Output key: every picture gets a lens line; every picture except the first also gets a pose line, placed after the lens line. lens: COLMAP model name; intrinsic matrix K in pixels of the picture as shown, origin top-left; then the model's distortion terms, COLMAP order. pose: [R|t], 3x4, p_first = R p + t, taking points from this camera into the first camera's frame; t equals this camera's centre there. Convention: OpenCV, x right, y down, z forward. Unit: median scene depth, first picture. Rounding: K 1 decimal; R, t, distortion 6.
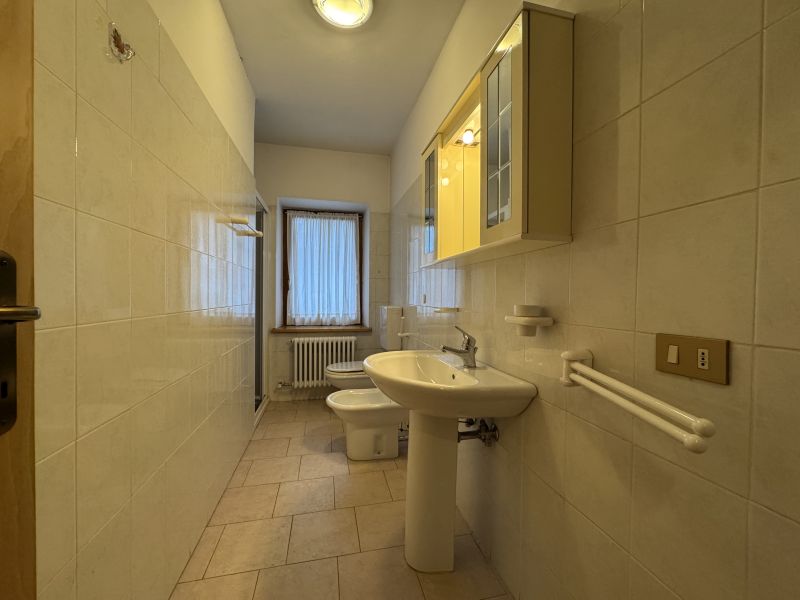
lens RADIAL K [[320.0, 0, 399.0], [0, 320.0, 297.6], [0, 0, 1]] dist [0.000008, -0.000071]
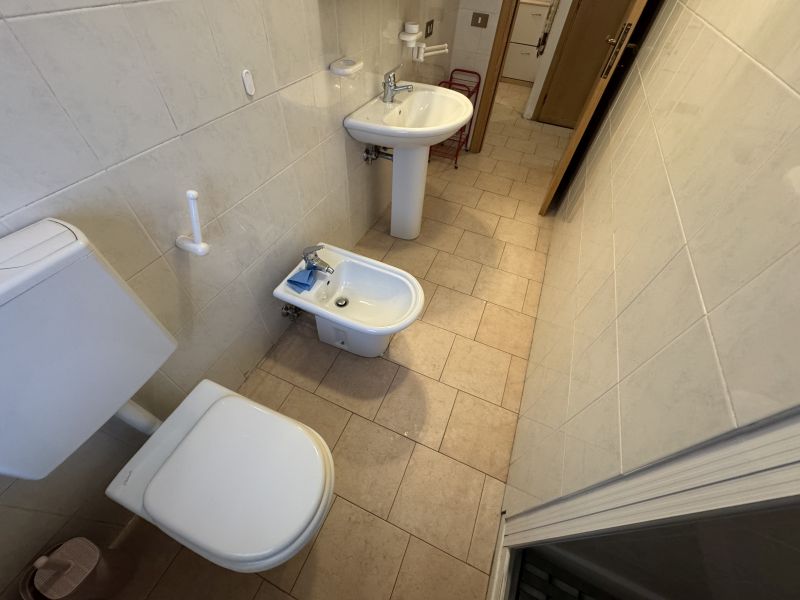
lens RADIAL K [[320.0, 0, 399.9], [0, 320.0, 300.4], [0, 0, 1]] dist [0.000008, -0.000071]
pose [[-0.805668, -0.485210, 0.339809, -0.405793], [-0.056611, 0.634088, 0.771186, -0.170633], [-0.589656, 0.602083, -0.538332, 1.381982]]
